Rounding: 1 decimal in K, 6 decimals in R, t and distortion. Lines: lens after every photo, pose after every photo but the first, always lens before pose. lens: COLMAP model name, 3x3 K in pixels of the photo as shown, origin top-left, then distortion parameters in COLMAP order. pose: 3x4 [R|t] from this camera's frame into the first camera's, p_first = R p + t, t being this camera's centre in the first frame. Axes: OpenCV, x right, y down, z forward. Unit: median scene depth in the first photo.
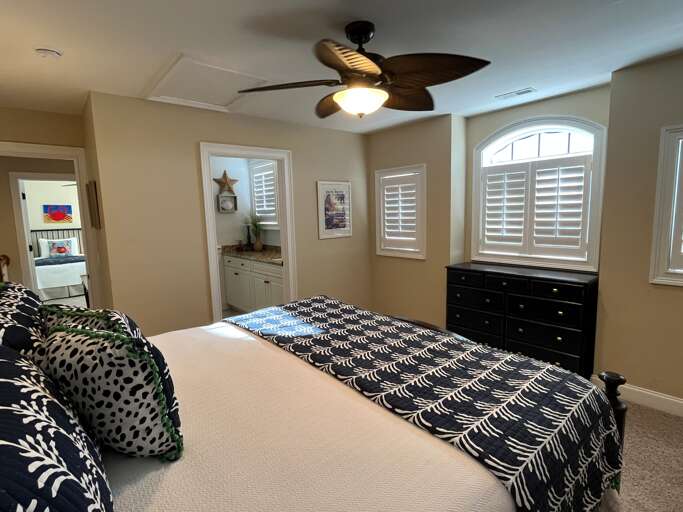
lens RADIAL K [[355.5, 0, 340.4], [0, 355.5, 255.4], [0, 0, 1]] dist [-0.009430, -0.001169]
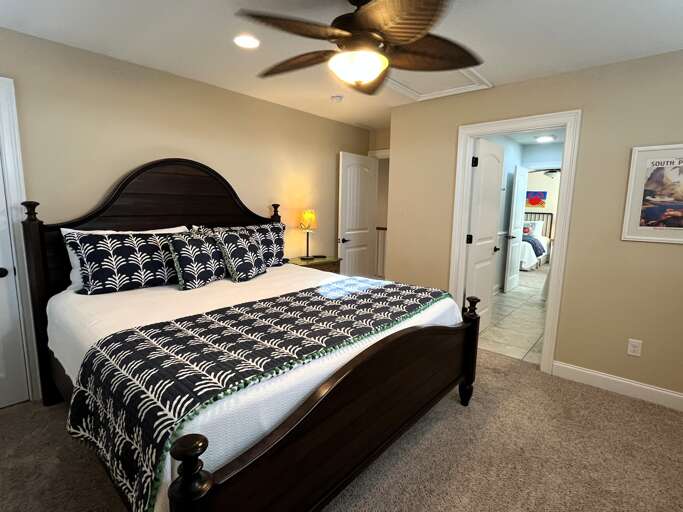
lens RADIAL K [[355.5, 0, 339.0], [0, 355.5, 257.5], [0, 0, 1]] dist [-0.009430, -0.001169]
pose [[0.143415, 0.175854, -0.973914, 0.639466], [-0.141199, 0.977655, 0.155737, -0.054990], [0.979538, 0.115180, 0.165040, 0.525471]]
